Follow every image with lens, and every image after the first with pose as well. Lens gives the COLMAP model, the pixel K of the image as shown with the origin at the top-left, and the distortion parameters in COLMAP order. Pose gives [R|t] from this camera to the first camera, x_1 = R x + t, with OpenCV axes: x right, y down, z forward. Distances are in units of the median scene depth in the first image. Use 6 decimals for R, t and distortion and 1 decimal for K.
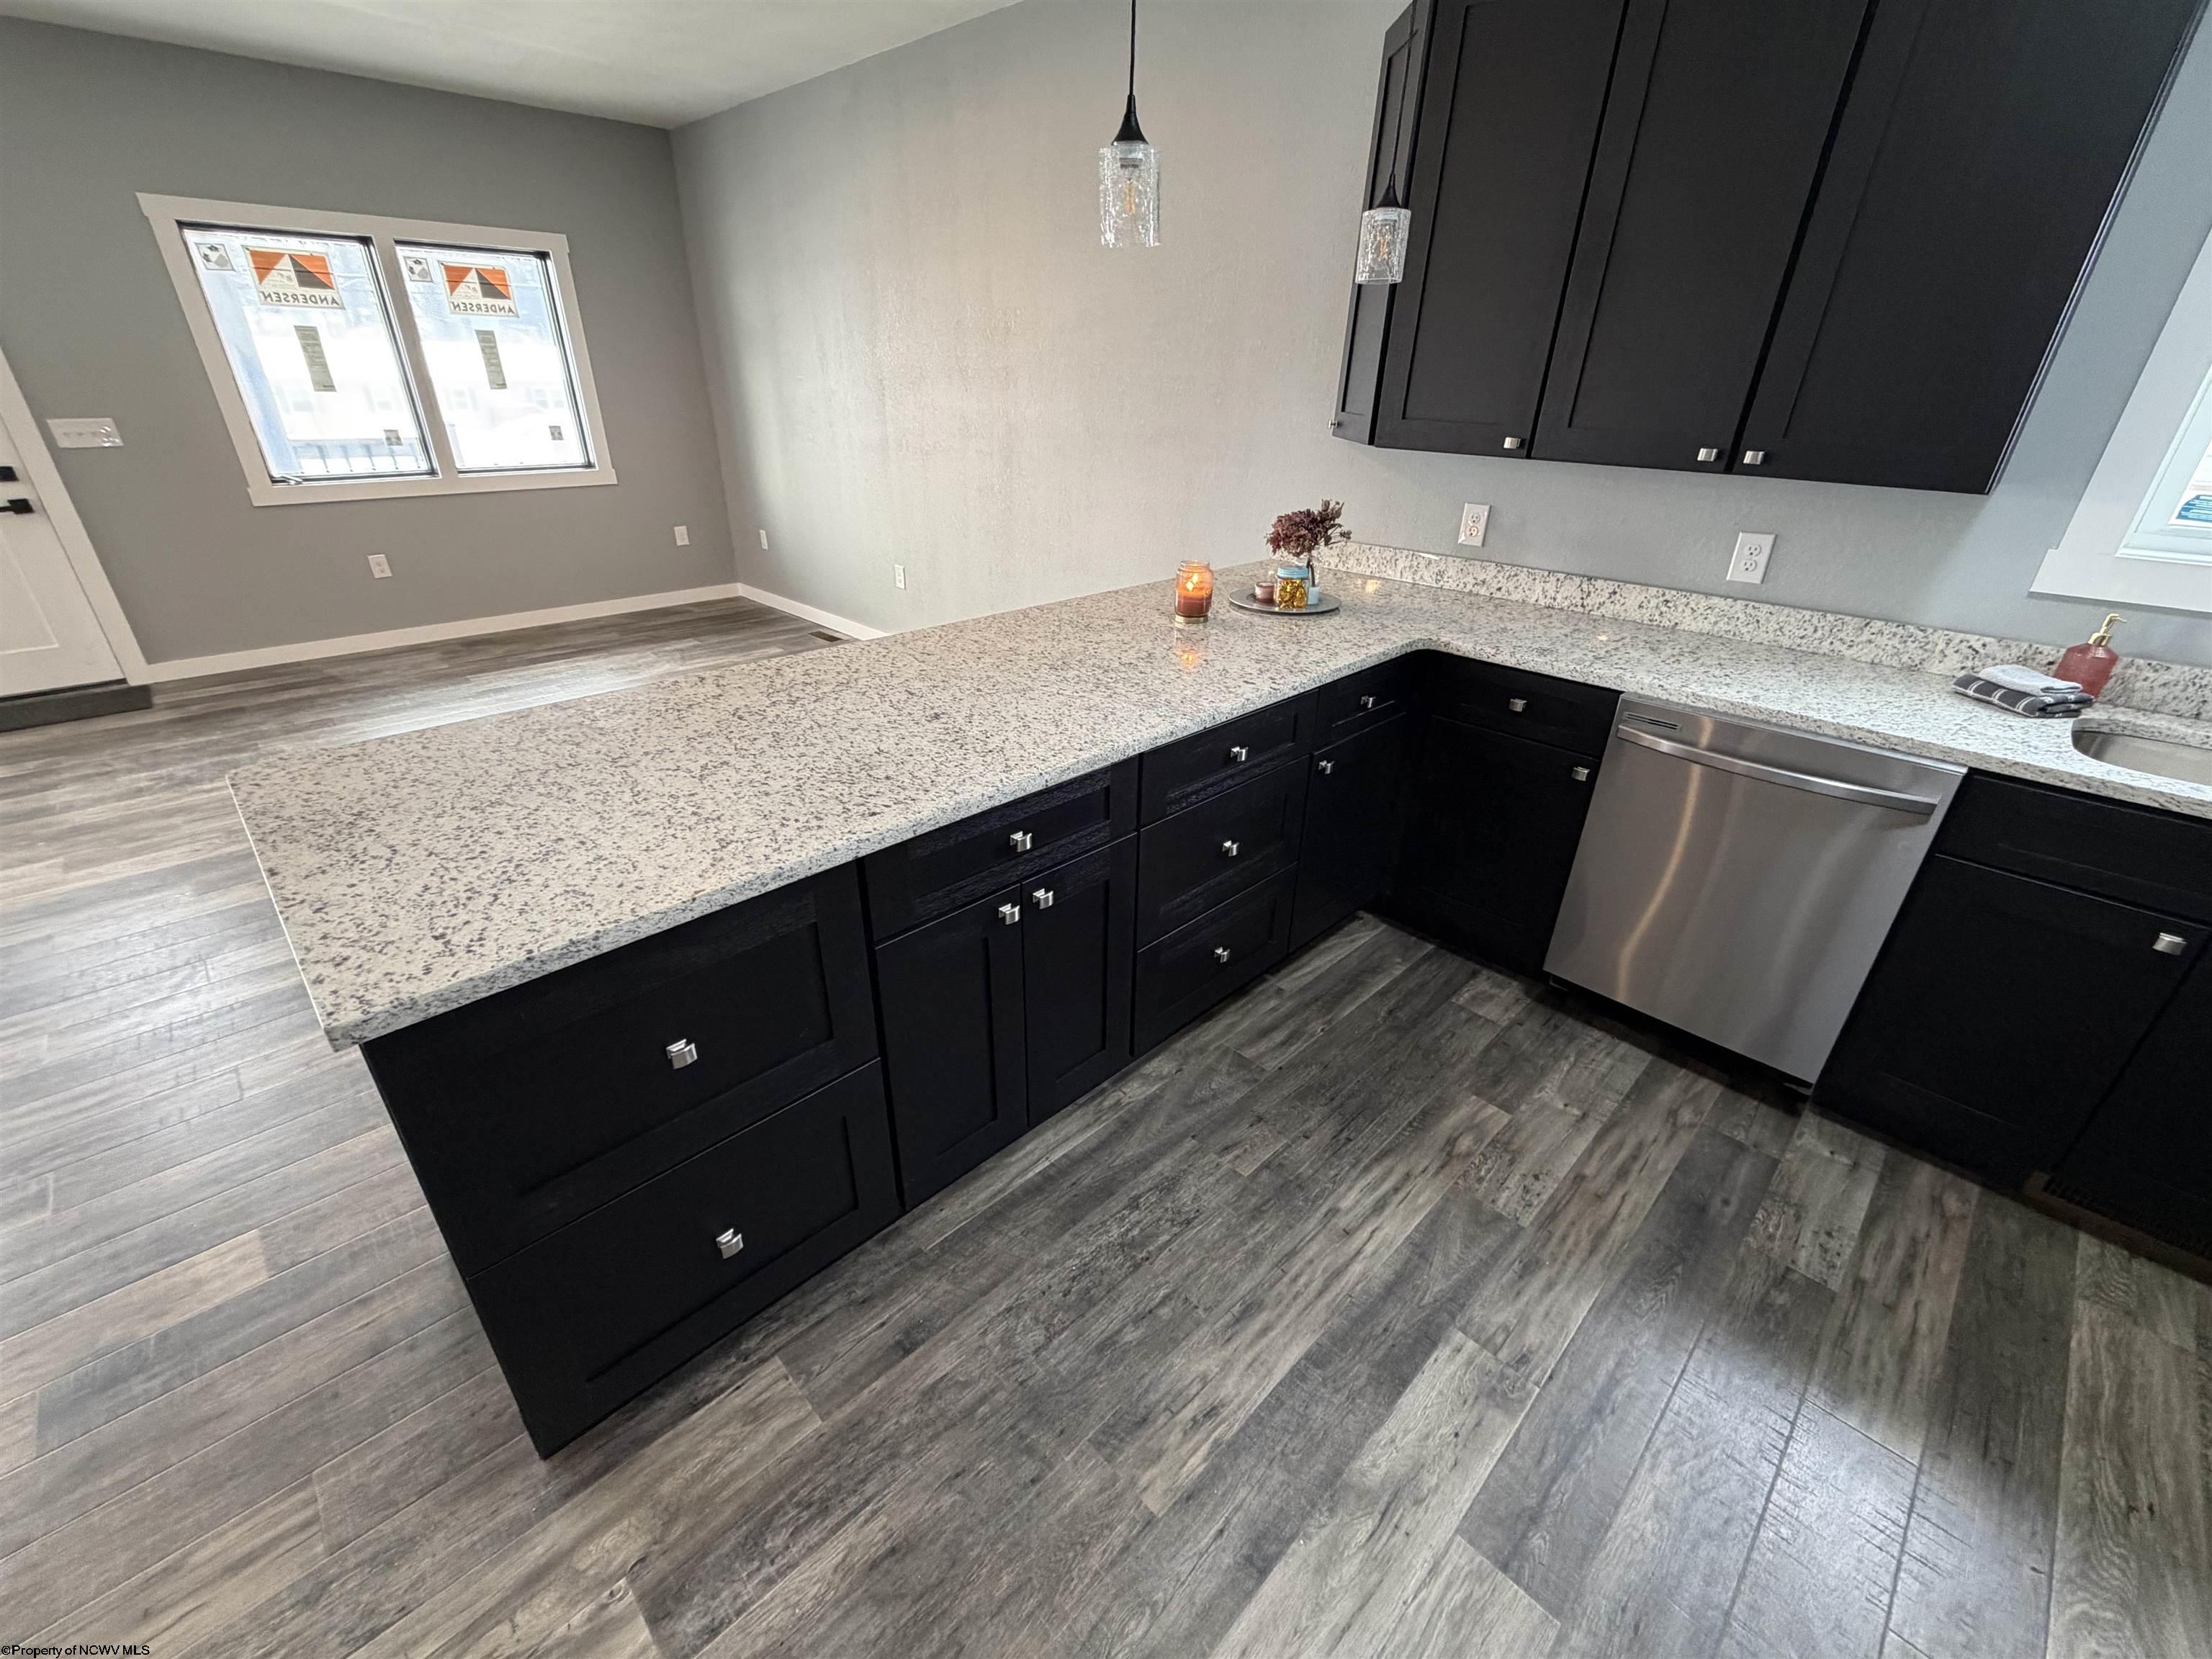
lens RADIAL K [[917.9, 0, 1103.3], [0, 917.9, 834.9], [0, 0, 1]] dist [0.000216, 0.000073]
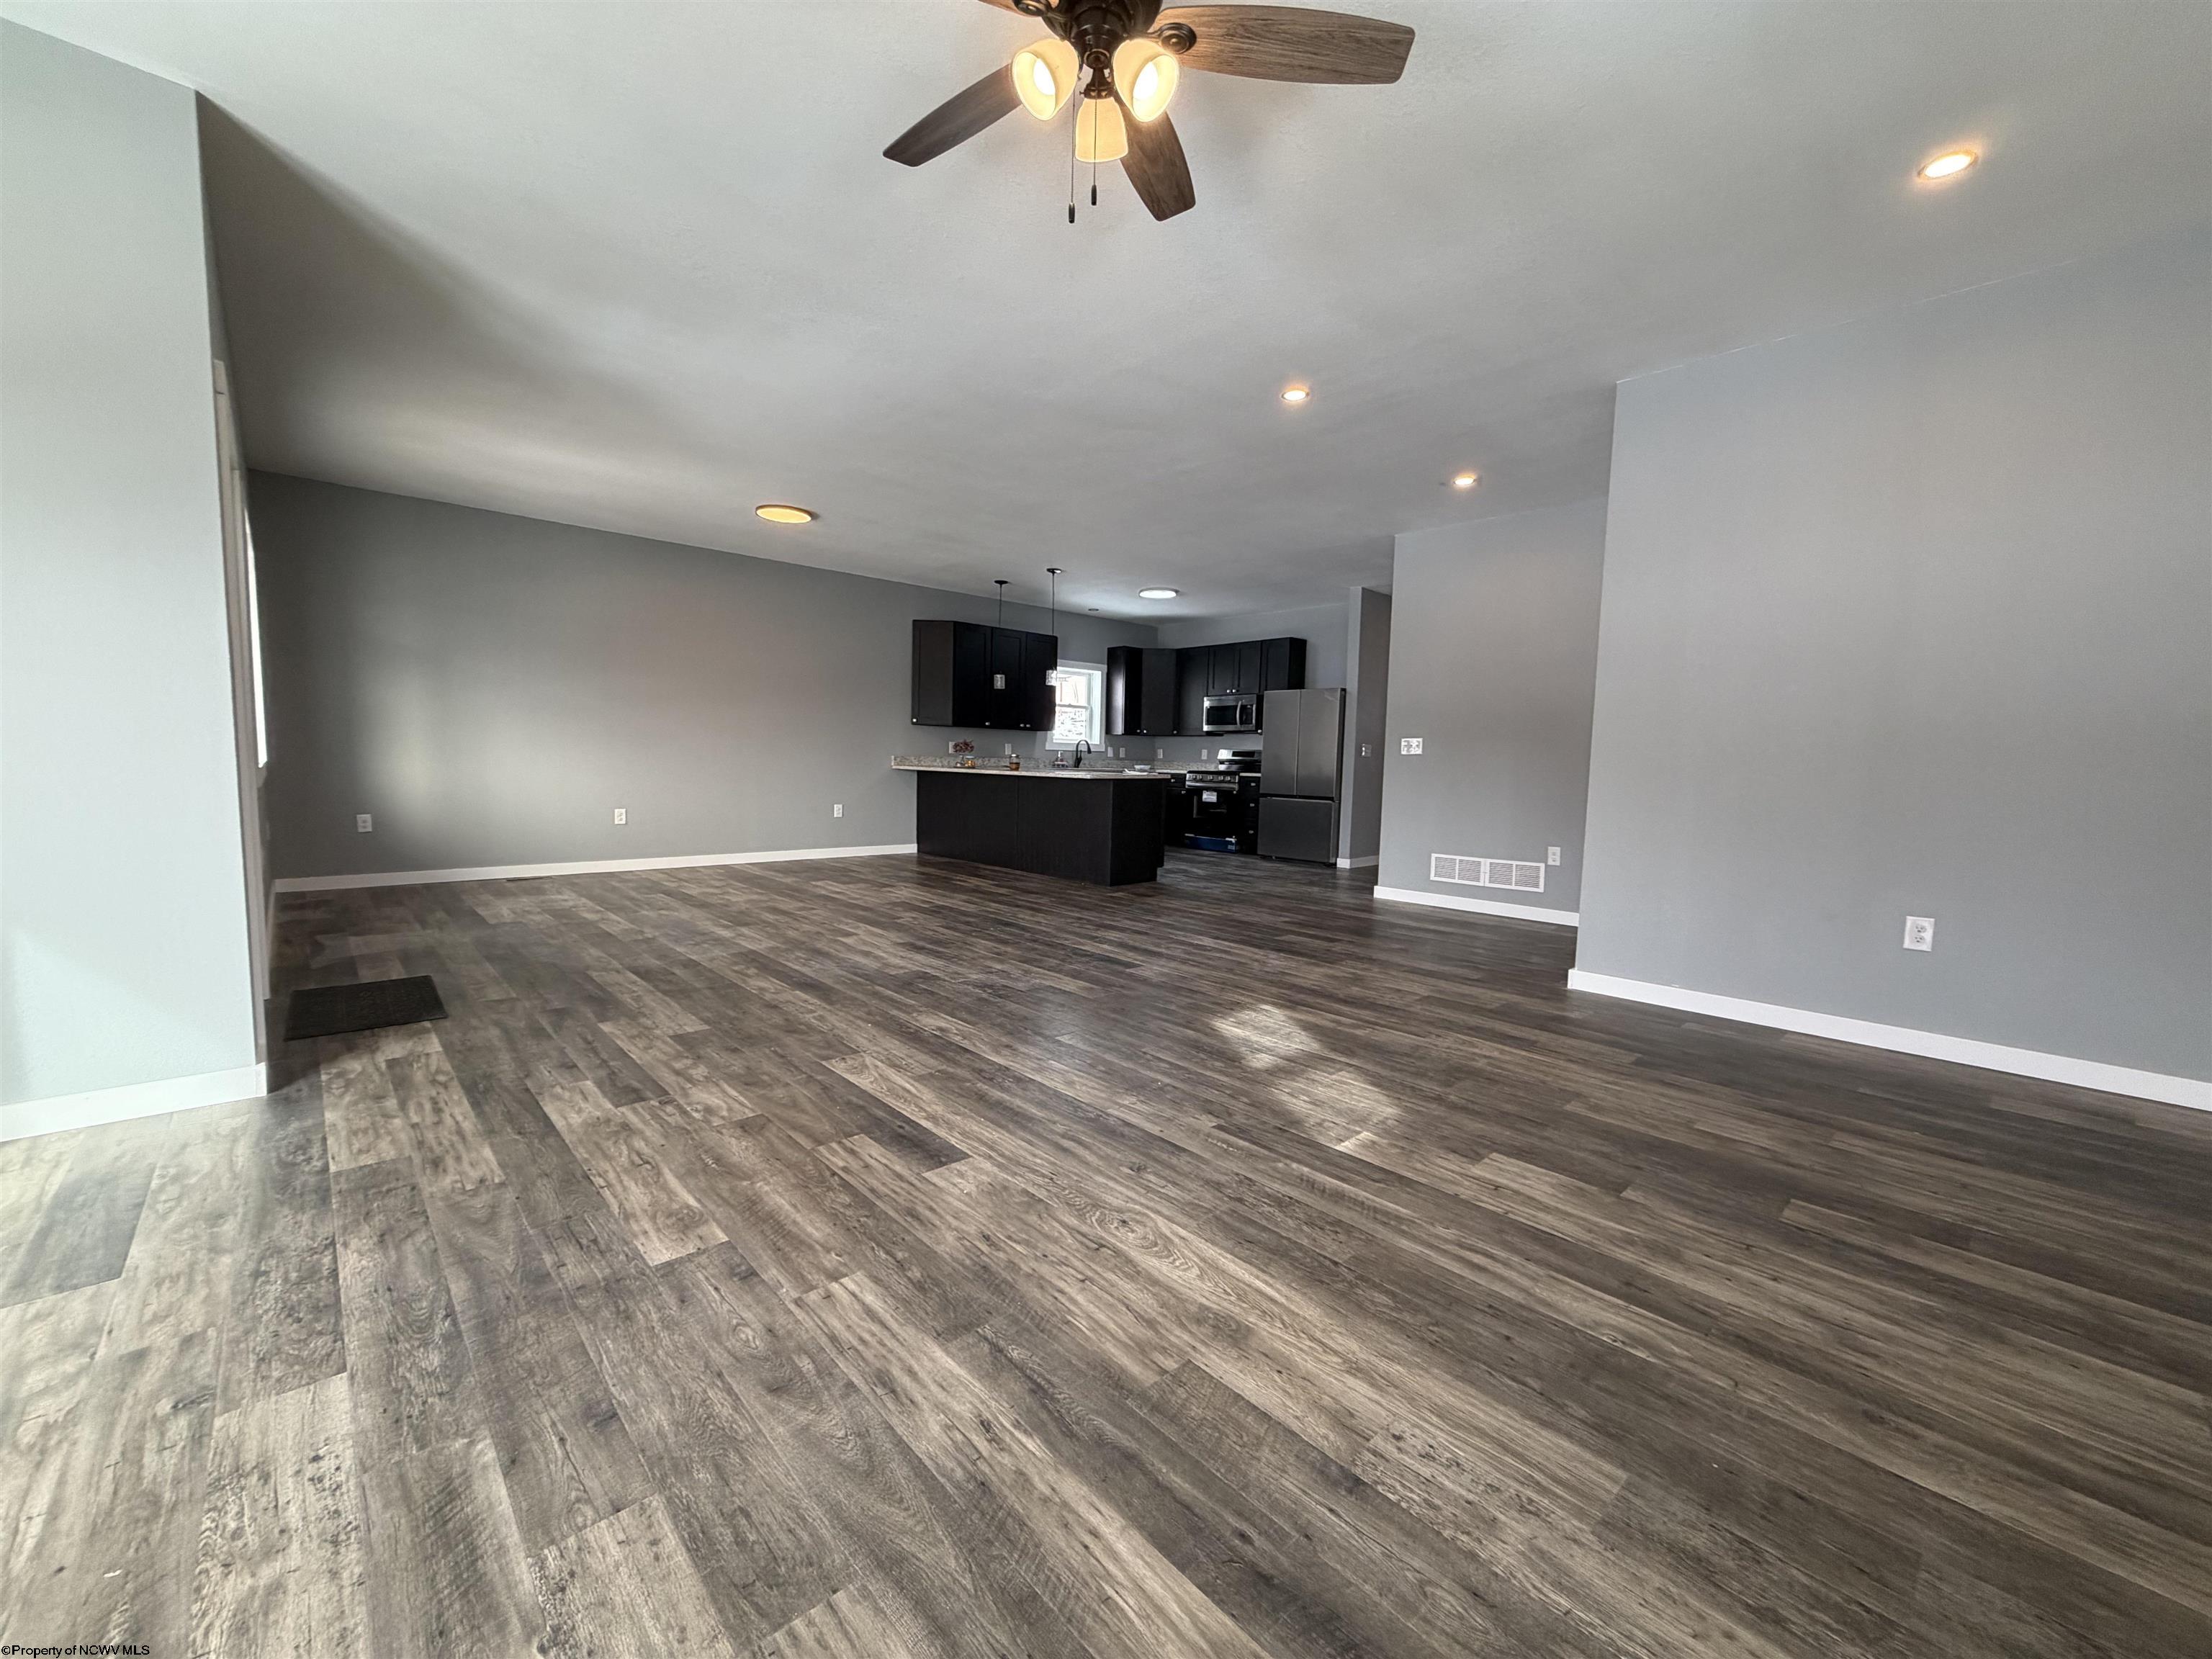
lens RADIAL K [[878.3, 0, 1098.2], [0, 878.3, 835.9], [0, 0, 1]] dist [0.000827, -0.000065]
pose [[0.033542, -0.105747, 0.993827, -3.942516], [0.428905, 0.899688, 0.081255, -0.099045], [-0.902727, 0.423532, 0.075533, 0.540514]]
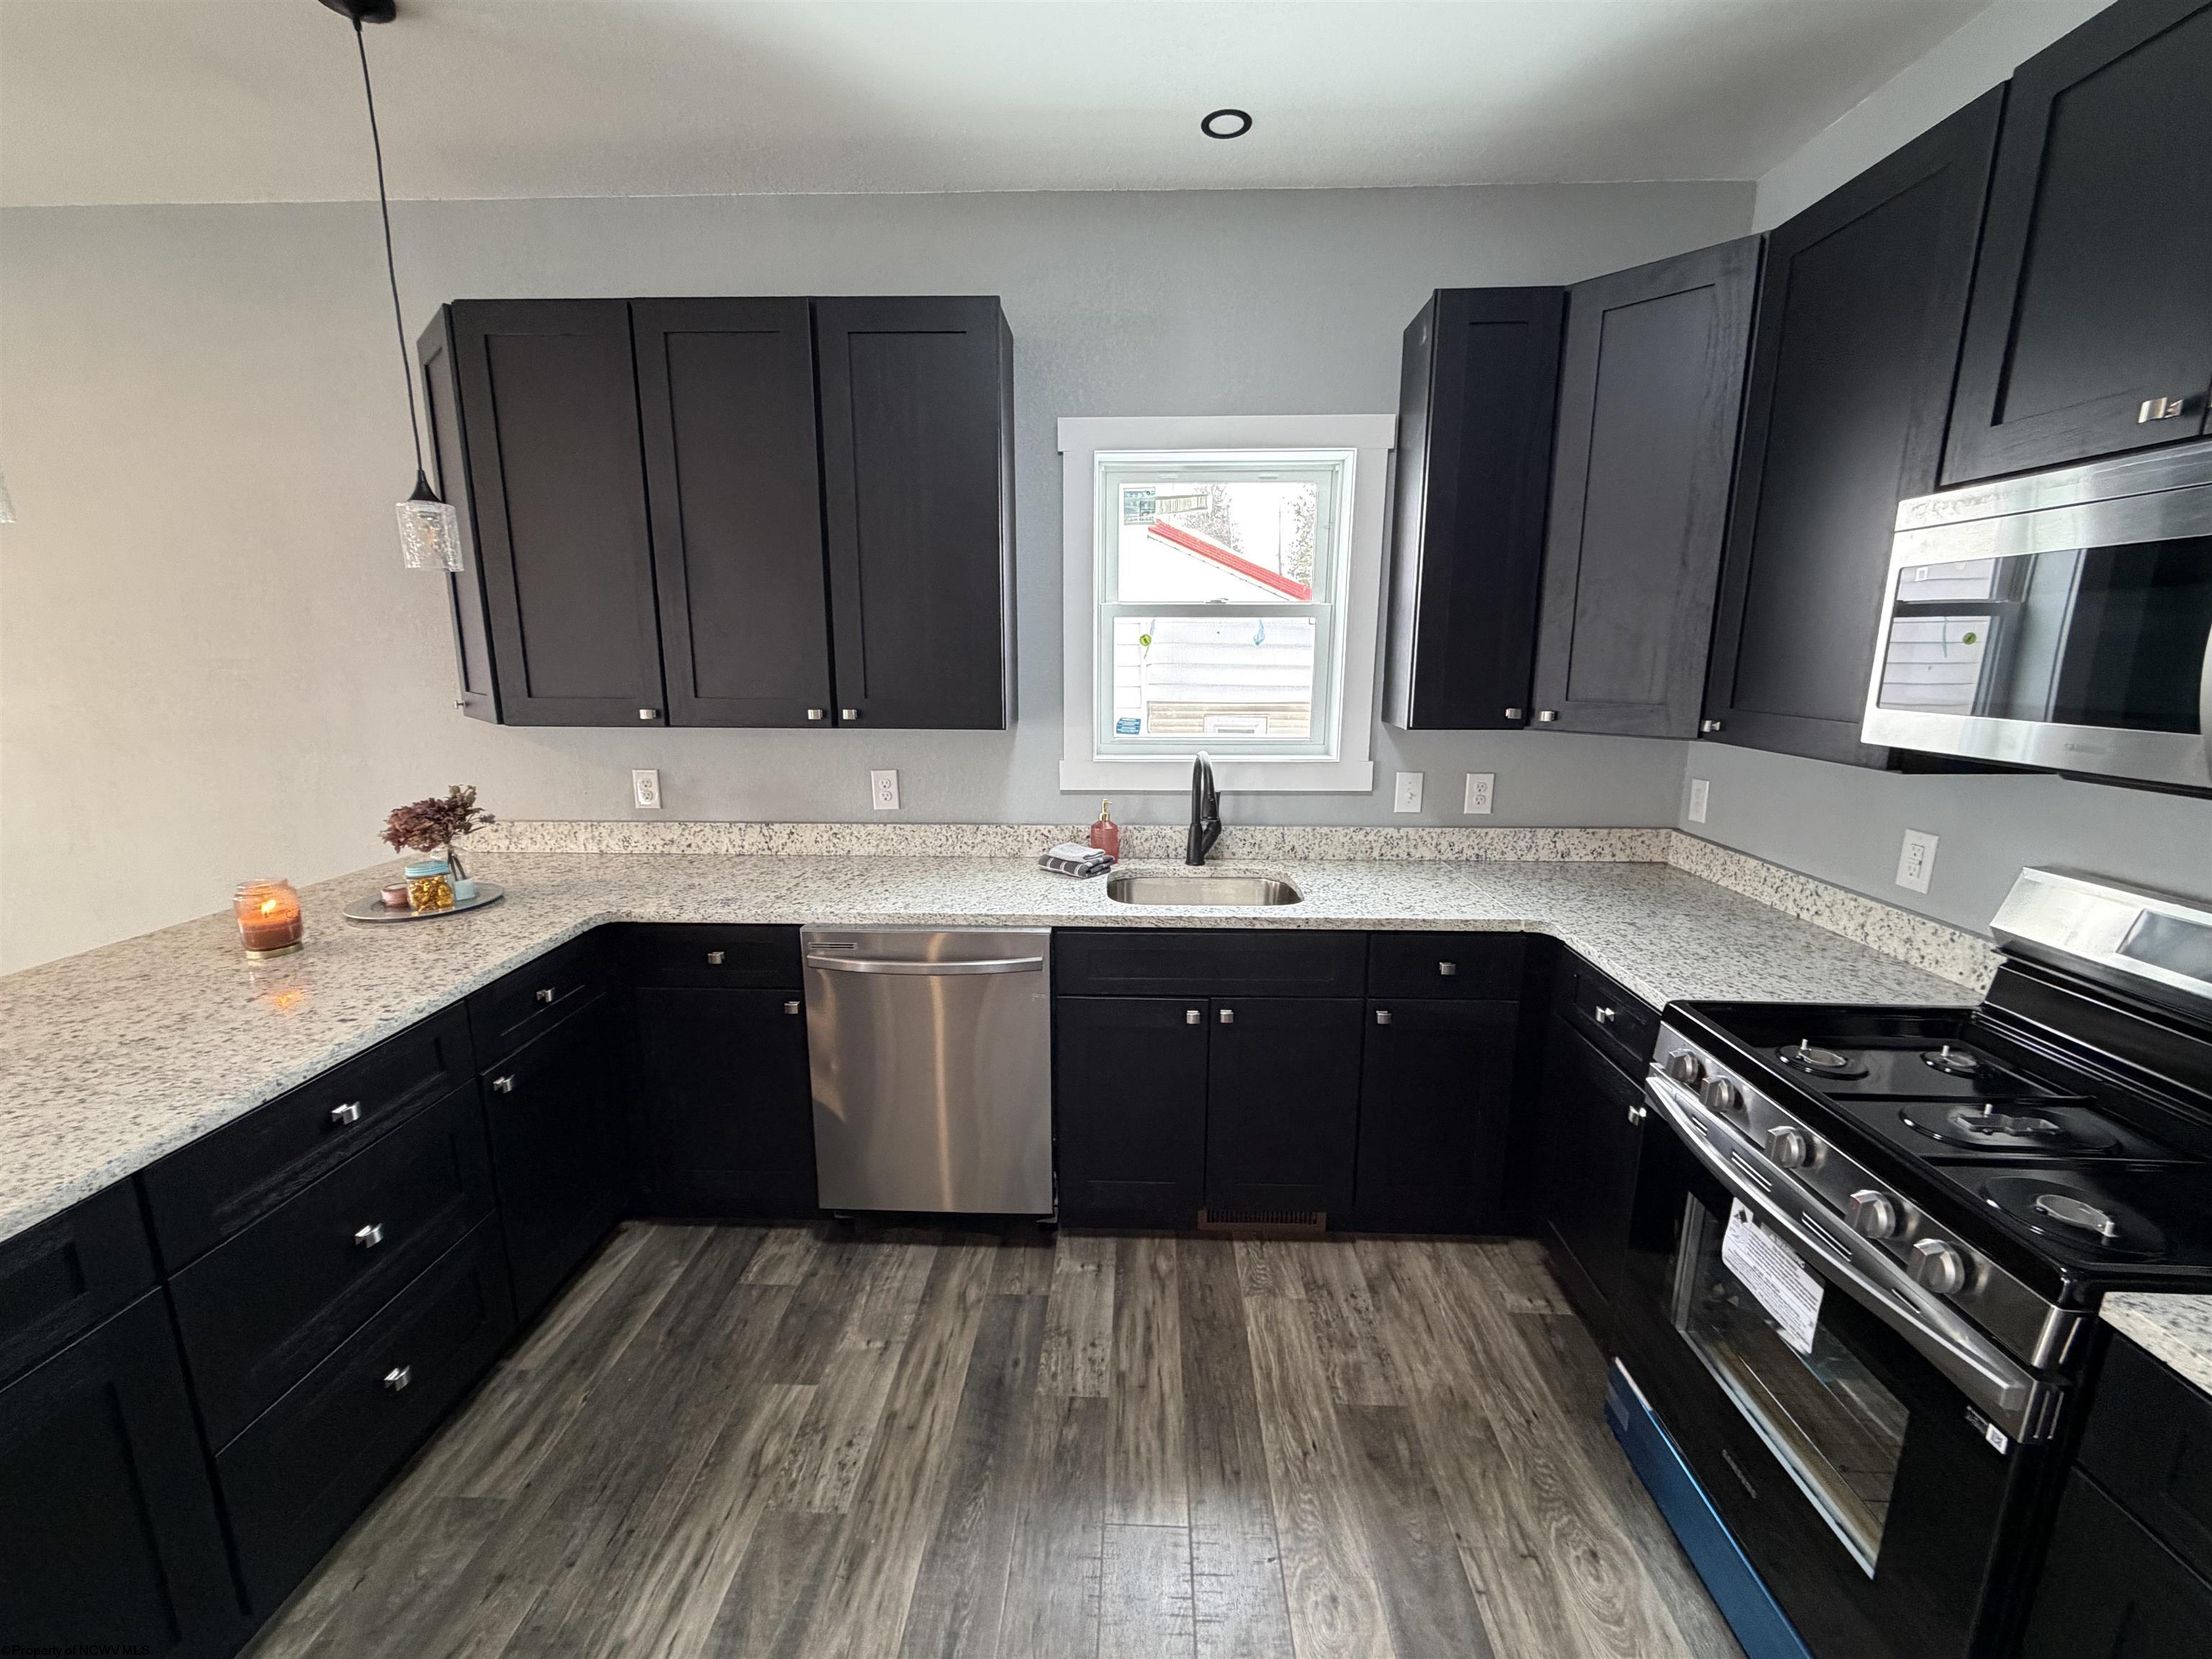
lens RADIAL K [[914.0, 0, 1104.2], [0, 914.0, 836.6], [0, 0, 1]] dist [-0.001092, 0.000008]
pose [[0.728355, -0.158019, 0.666730, 0.129083], [0.319538, 0.939091, -0.126503, -0.005839], [-0.606131, 0.305185, 0.734485, -0.023453]]
